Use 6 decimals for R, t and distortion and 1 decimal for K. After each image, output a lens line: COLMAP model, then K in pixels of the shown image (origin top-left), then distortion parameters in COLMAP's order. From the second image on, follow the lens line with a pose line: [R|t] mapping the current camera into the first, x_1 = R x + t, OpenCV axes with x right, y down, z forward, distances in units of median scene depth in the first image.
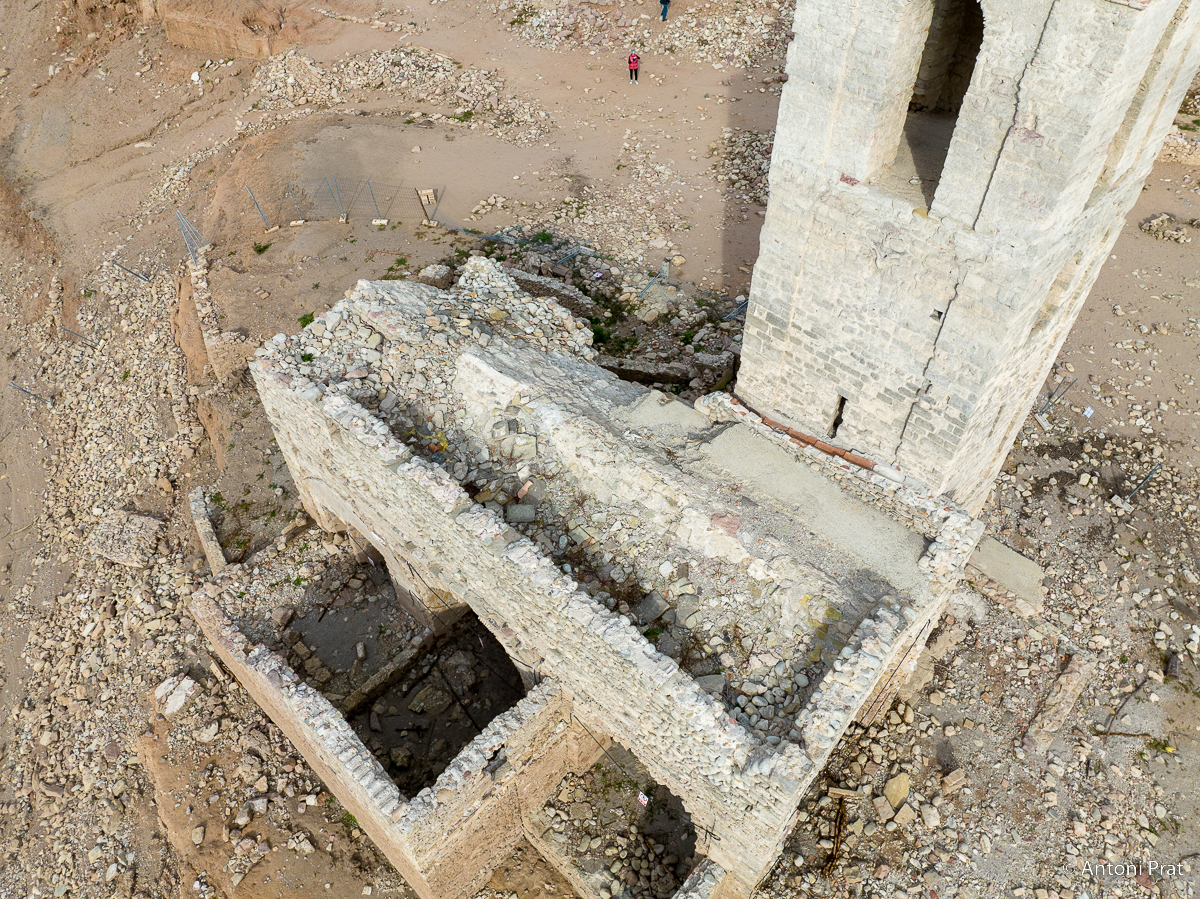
lens RADIAL K [[849.3, 0, 601.6], [0, 849.3, 443.9], [0, 0, 1]] dist [-0.060470, 0.029599]
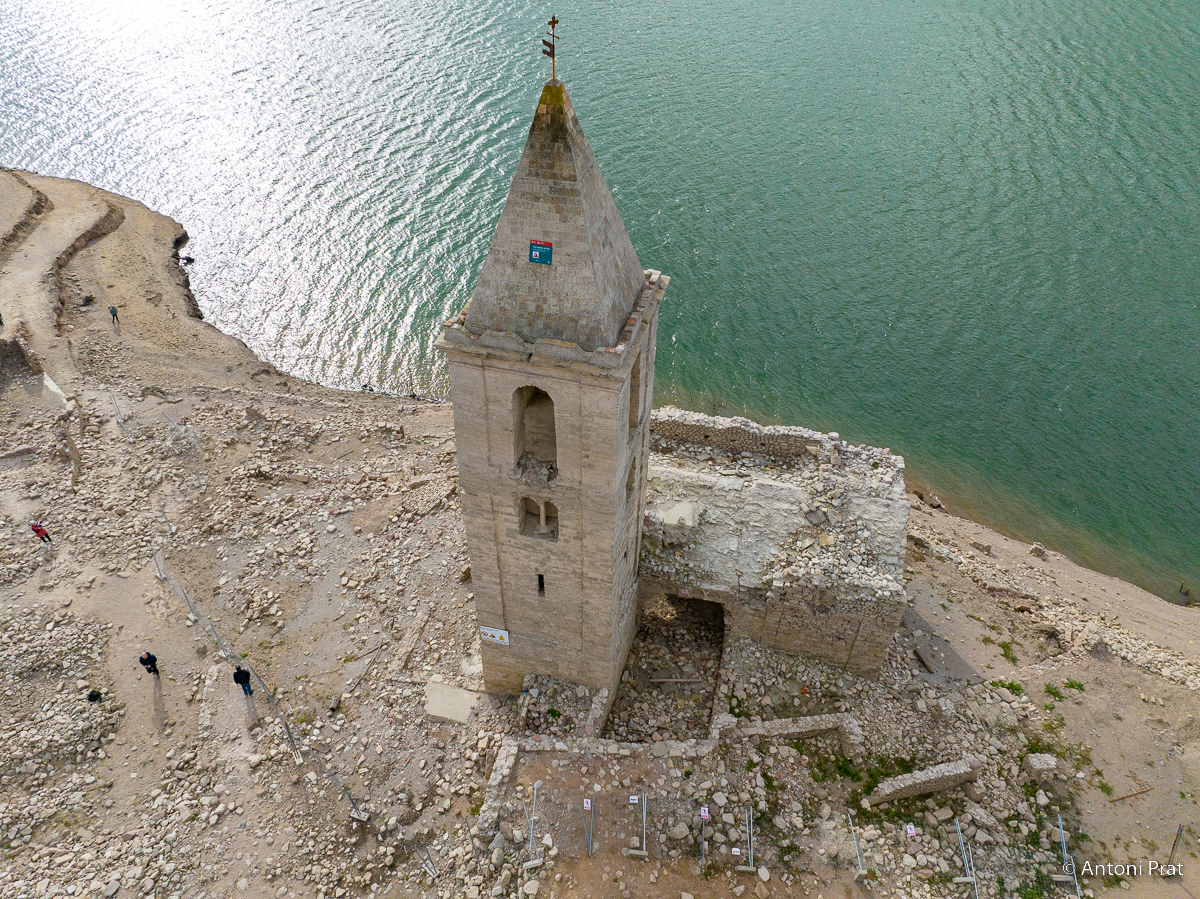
lens RADIAL K [[847.4, 0, 600.0], [0, 847.4, 449.5], [0, 0, 1]] dist [-0.054920, 0.031728]
pose [[-0.866281, 0.317778, -0.385454, 0.674534], [-0.370096, 0.110005, 0.922457, -1.279625], [0.335538, 0.941762, 0.022313, 0.656958]]
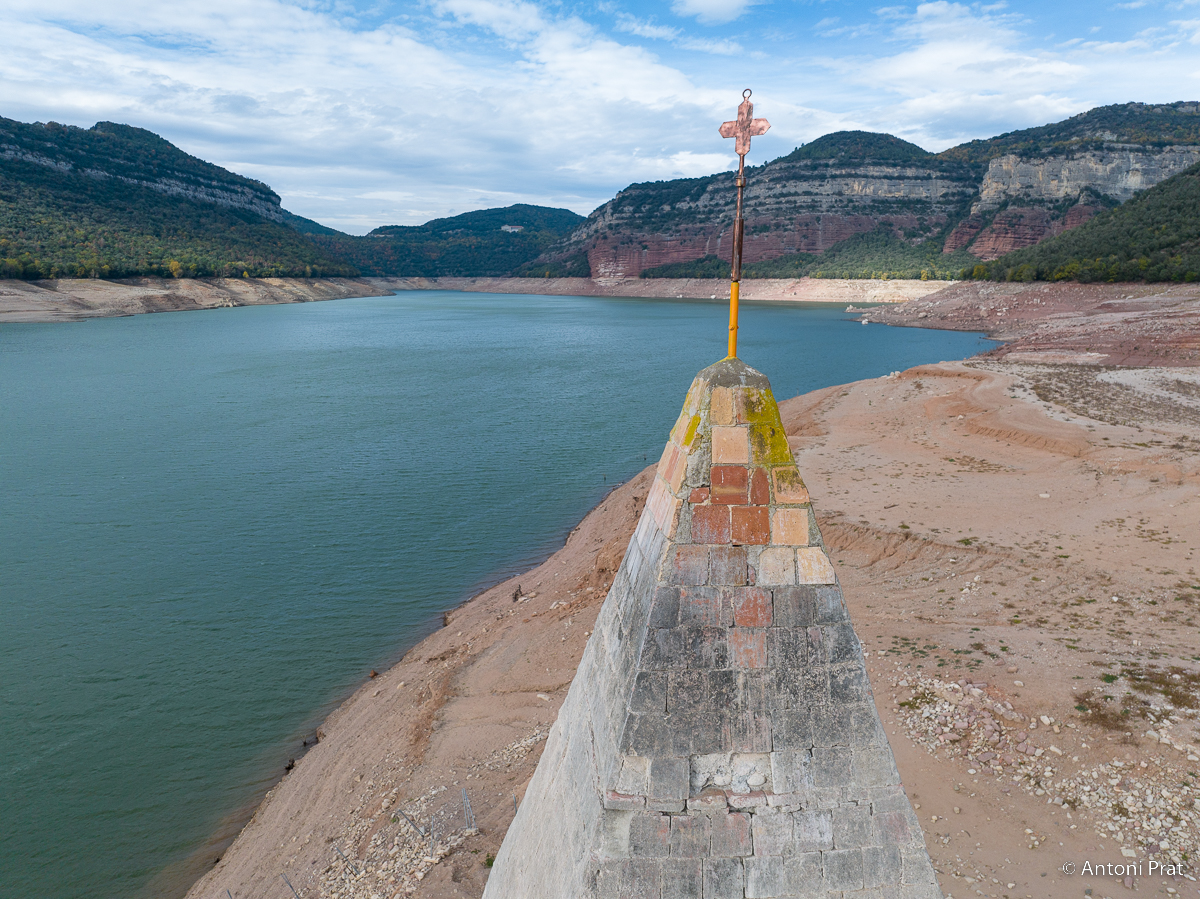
lens RADIAL K [[847.4, 0, 600.0], [0, 847.4, 449.5], [0, 0, 1]] dist [-0.054920, 0.031728]
pose [[0.765069, 0.123140, -0.632065, 0.382285], [-0.463819, 0.786266, -0.408238, -0.413099], [0.446701, 0.605494, 0.658662, 0.186071]]
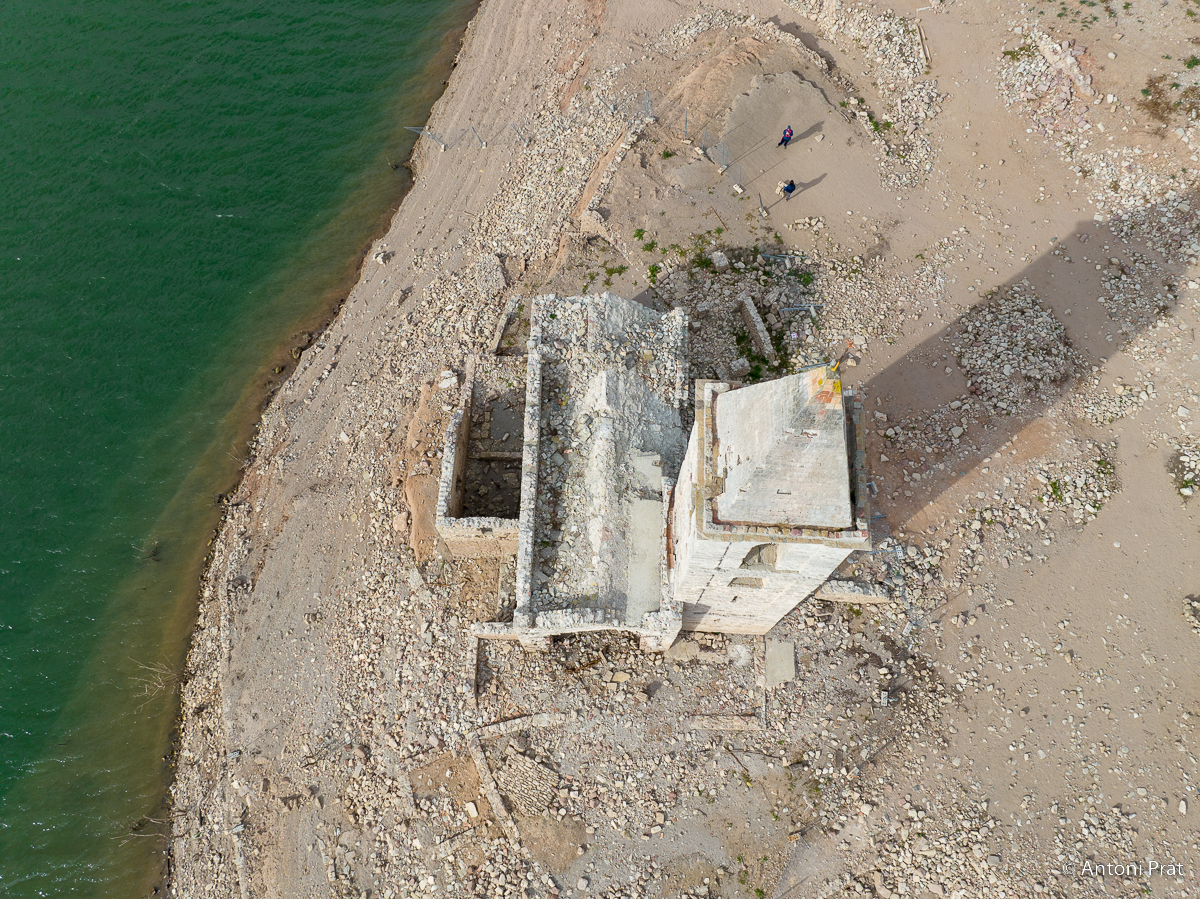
lens RADIAL K [[847.4, 0, 600.0], [0, 847.4, 449.5], [0, 0, 1]] dist [-0.054920, 0.031728]
pose [[0.663443, 0.696295, -0.273889, 0.411191], [-0.543253, 0.699974, 0.463586, -0.744483], [0.514508, -0.158772, 0.842658, -0.554595]]
